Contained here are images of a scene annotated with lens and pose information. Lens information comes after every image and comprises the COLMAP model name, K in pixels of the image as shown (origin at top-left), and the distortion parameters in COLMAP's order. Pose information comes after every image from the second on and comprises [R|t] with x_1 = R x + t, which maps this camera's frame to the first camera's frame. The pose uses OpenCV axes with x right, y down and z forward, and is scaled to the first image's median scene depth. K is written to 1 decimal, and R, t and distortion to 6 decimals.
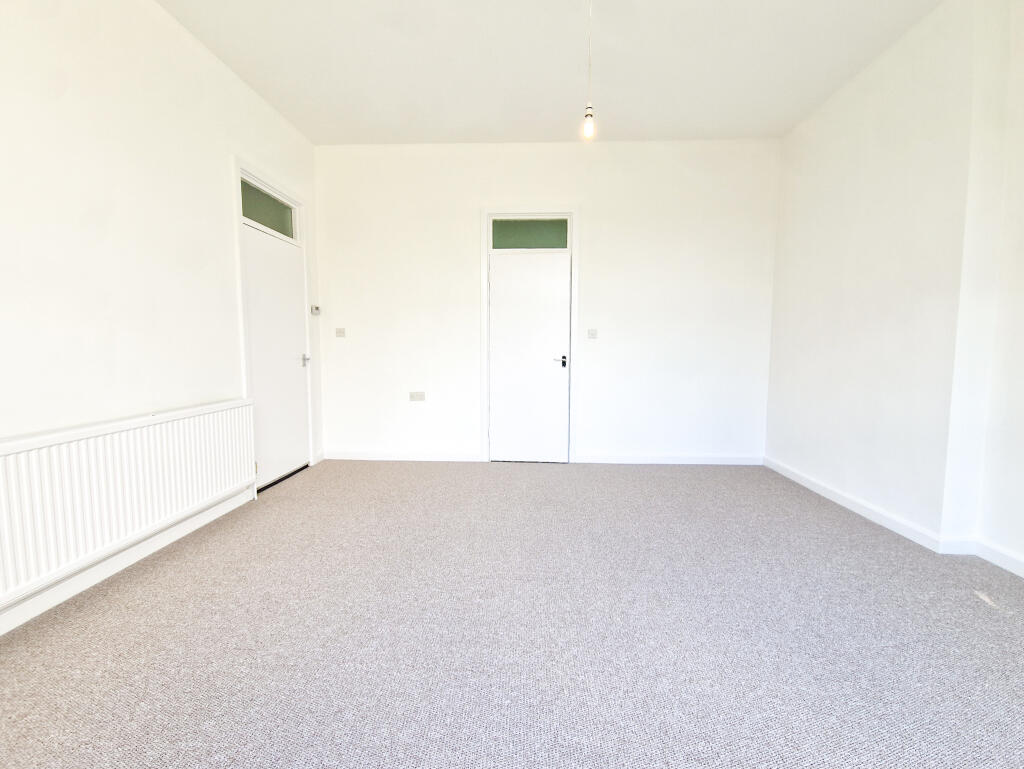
lens RADIAL K [[416.5, 0, 512.0], [0, 416.5, 384.5], [0, 0, 1]] dist [-0.000581, -0.000140]
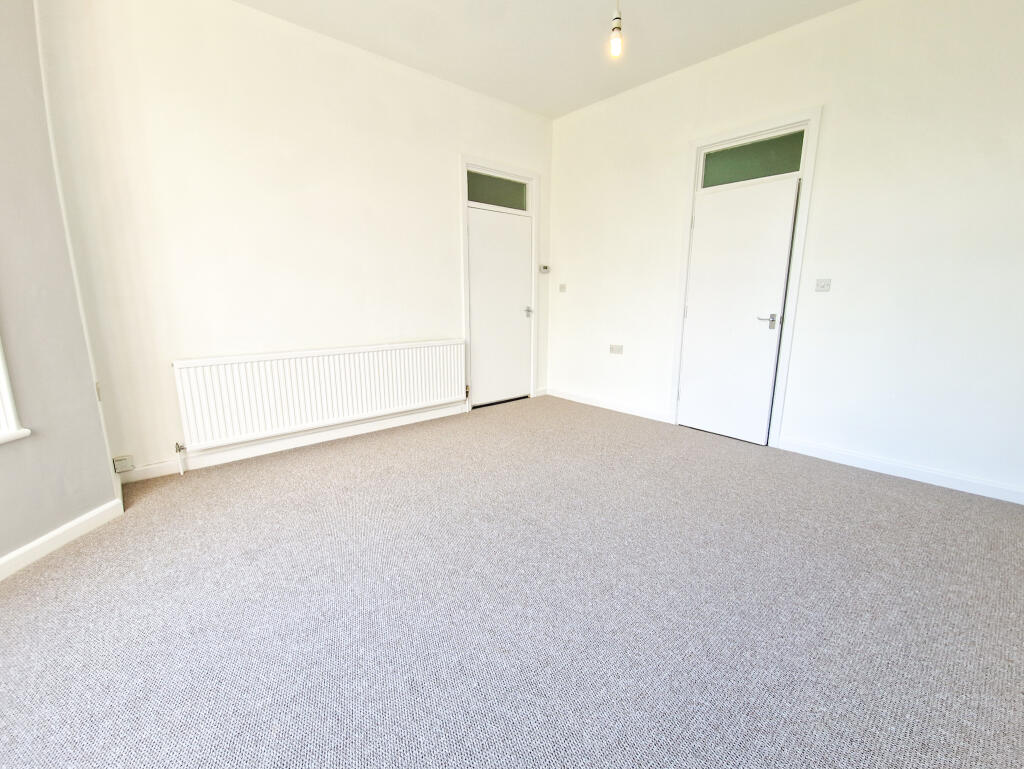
lens RADIAL K [[407.1, 0, 539.2], [0, 407.1, 379.7], [0, 0, 1]] dist [-0.000194, -0.000234]
pose [[0.742344, 0.136084, -0.656053, 0.335935], [-0.064119, 0.989092, 0.132613, -0.020878], [0.666943, -0.056379, 0.742972, 0.119131]]
